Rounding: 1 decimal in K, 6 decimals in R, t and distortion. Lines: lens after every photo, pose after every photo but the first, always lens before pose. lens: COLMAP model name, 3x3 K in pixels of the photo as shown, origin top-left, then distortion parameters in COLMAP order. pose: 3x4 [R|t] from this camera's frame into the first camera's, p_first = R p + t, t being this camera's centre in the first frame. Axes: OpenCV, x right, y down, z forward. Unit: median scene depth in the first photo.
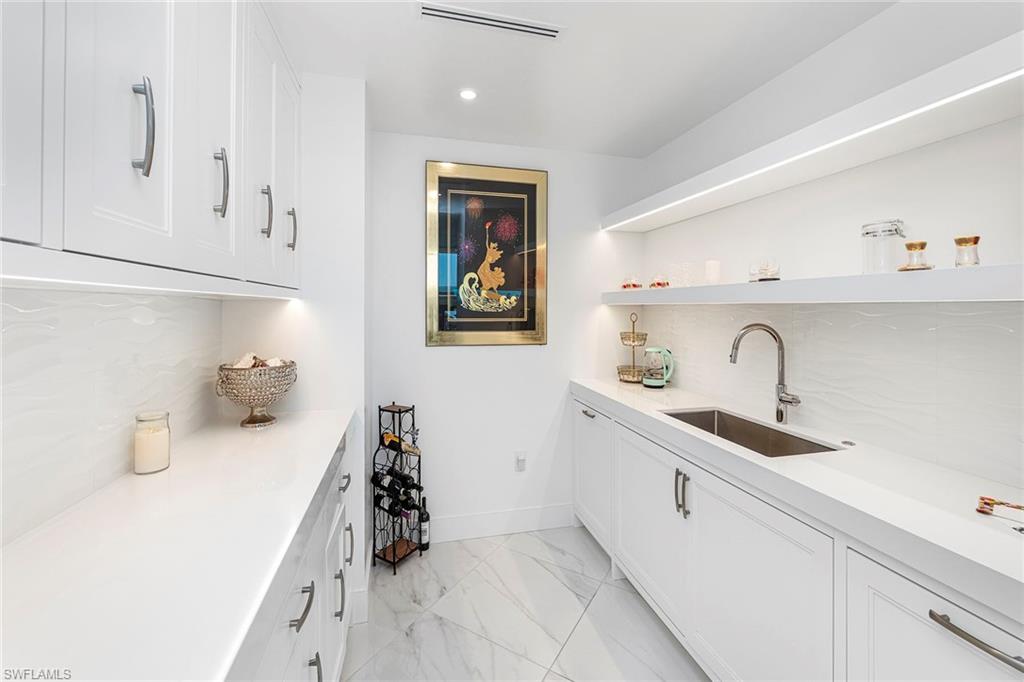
lens RADIAL K [[429.1, 0, 509.3], [0, 429.1, 310.1], [0, 0, 1]] dist [-0.009983, 0.003191]
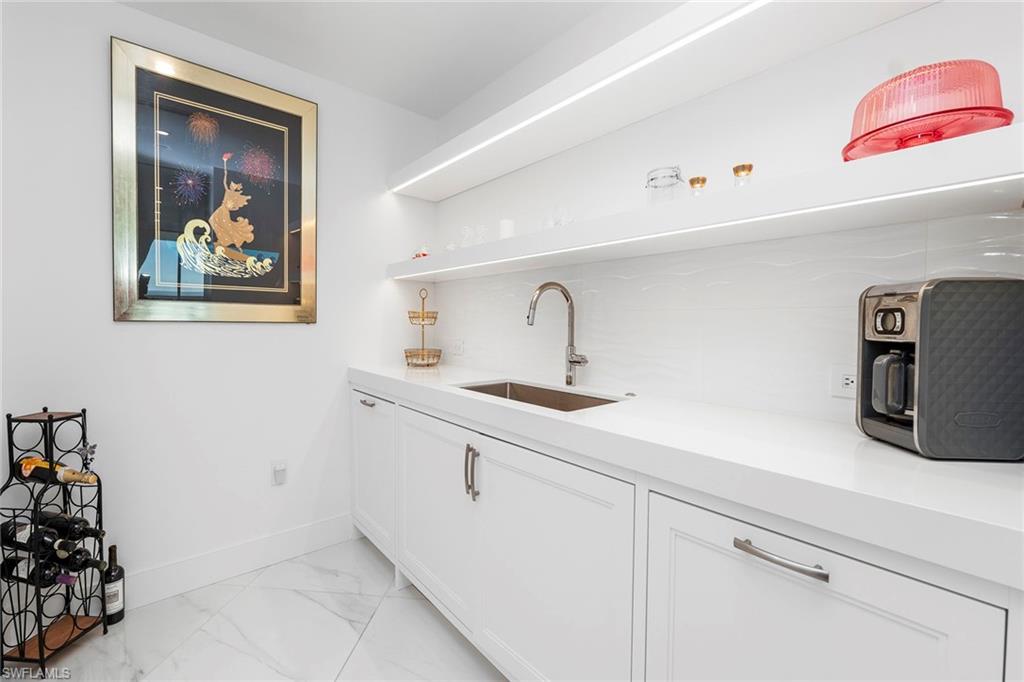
lens RADIAL K [[429.1, 0, 517.7], [0, 429.1, 336.9], [0, 0, 1]] dist [-0.009983, 0.003191]
pose [[0.885333, -0.002173, 0.464953, 0.054848], [-0.016414, 0.999220, 0.035923, 0.078461], [-0.464668, -0.039436, 0.884606, 0.132446]]
